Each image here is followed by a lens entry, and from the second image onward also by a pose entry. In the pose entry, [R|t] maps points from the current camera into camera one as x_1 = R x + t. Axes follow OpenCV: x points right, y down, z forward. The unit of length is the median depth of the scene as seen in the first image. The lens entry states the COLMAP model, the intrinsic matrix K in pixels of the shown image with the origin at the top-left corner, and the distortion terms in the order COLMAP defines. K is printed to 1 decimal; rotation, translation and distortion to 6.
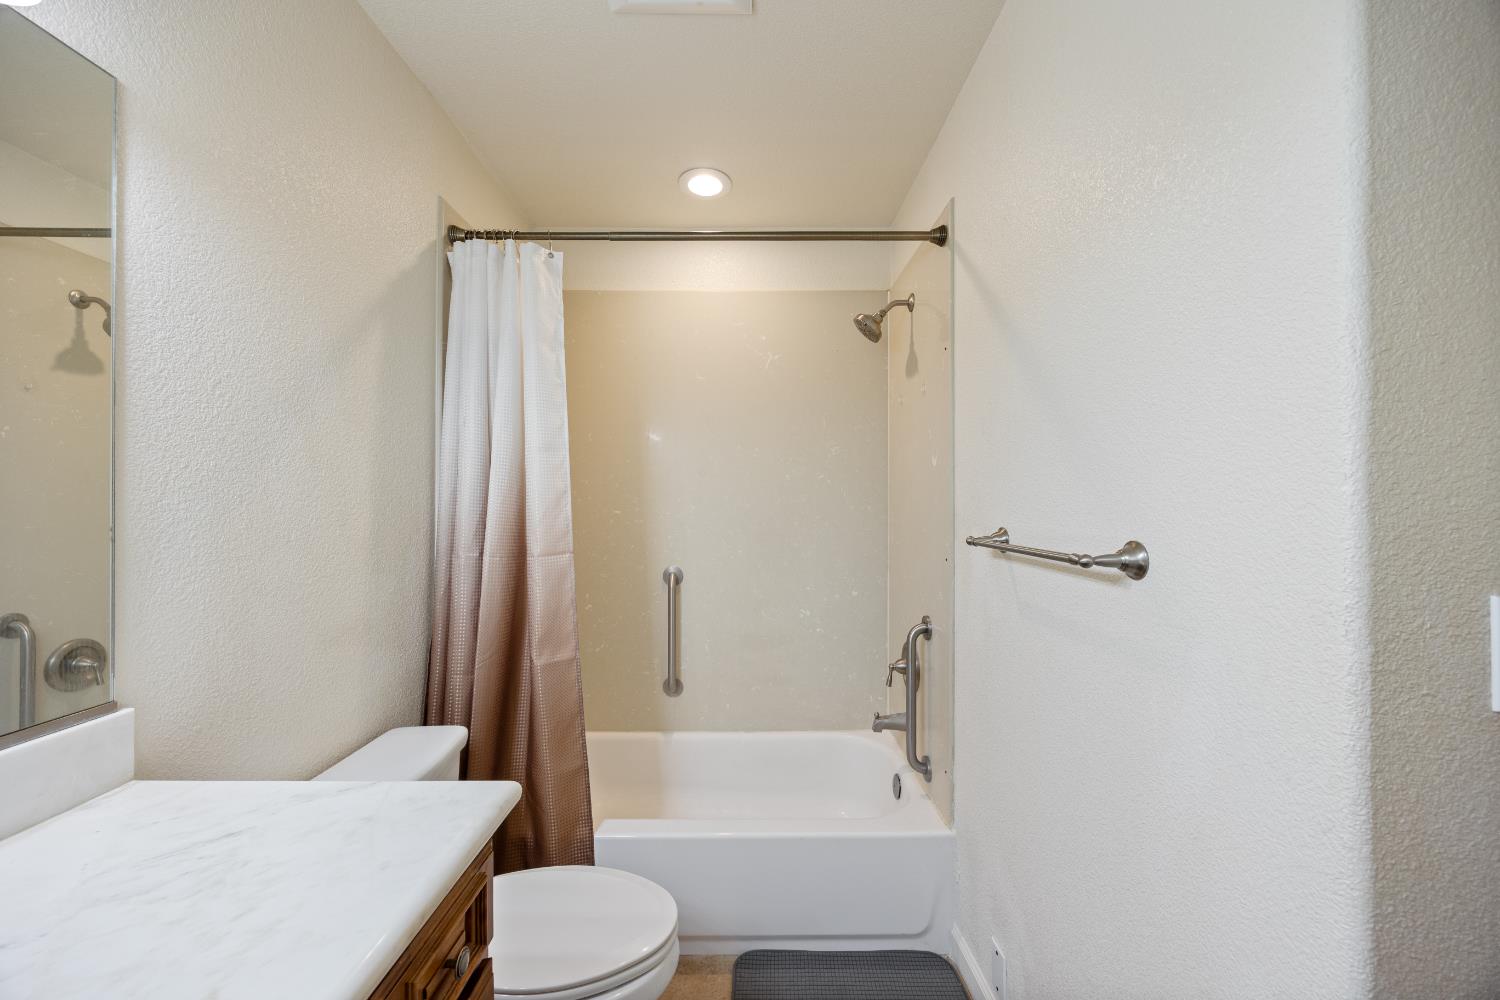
lens RADIAL K [[573.8, 0, 751.6], [0, 573.8, 502.9], [0, 0, 1]] dist [-0.001266, 0.000061]
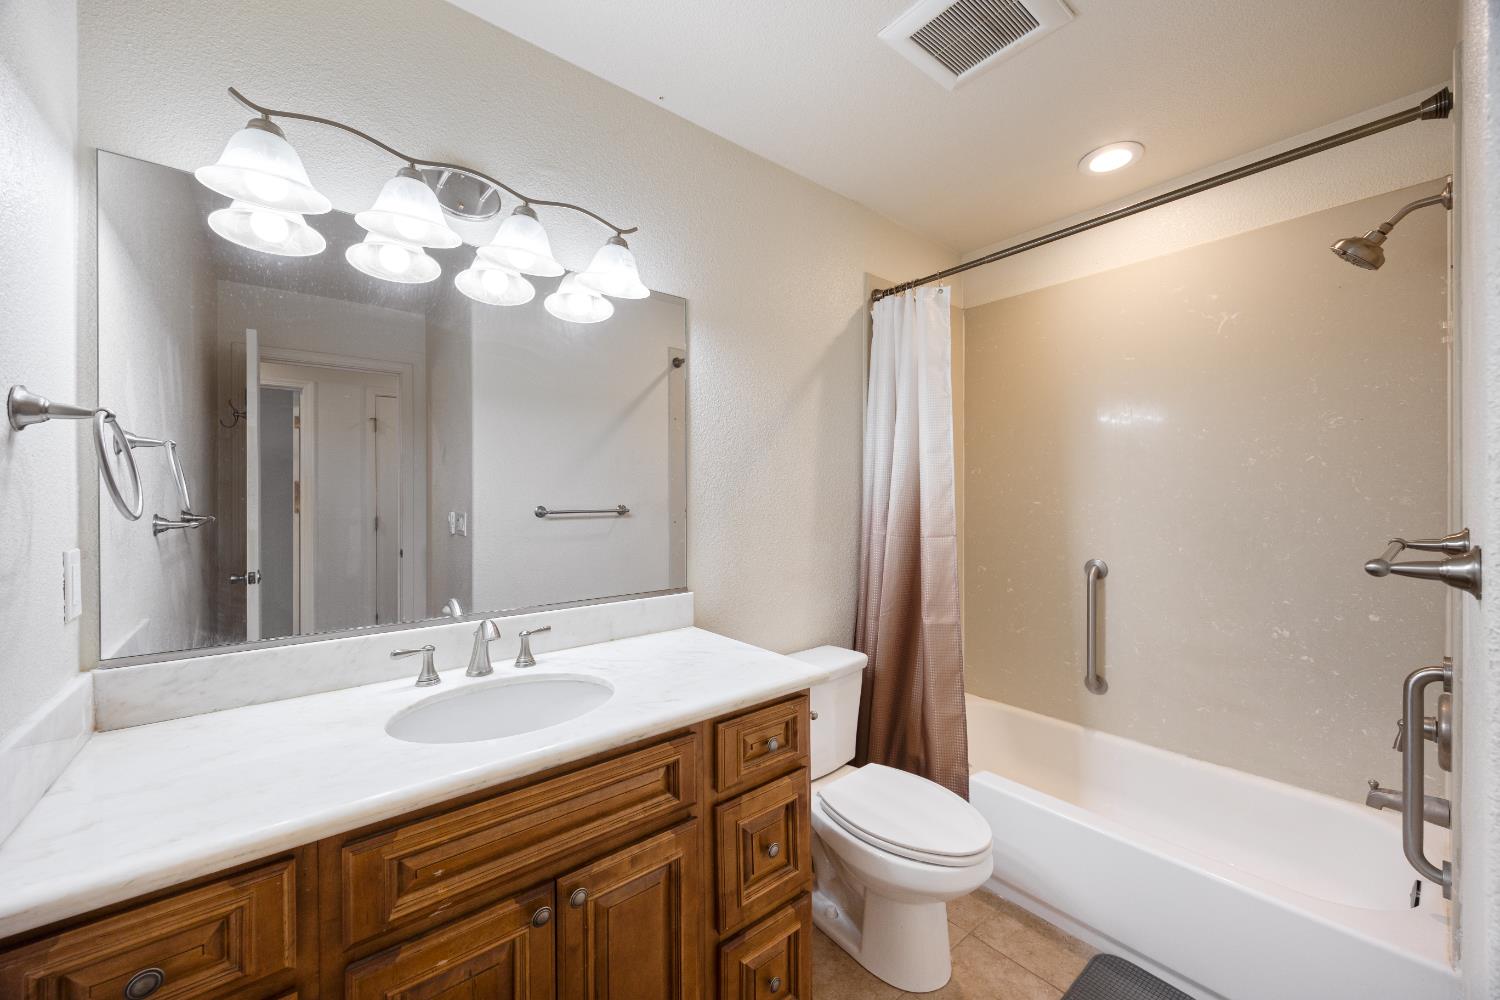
lens RADIAL K [[574.9, 0, 749.9], [0, 574.9, 496.3], [0, 0, 1]] dist [-0.000881, 0.000166]
pose [[0.627727, -0.000659, -0.778434, 0.354421], [0.005029, 0.999982, 0.003209, -0.001996], [0.778418, -0.005929, 0.627719, -0.086028]]
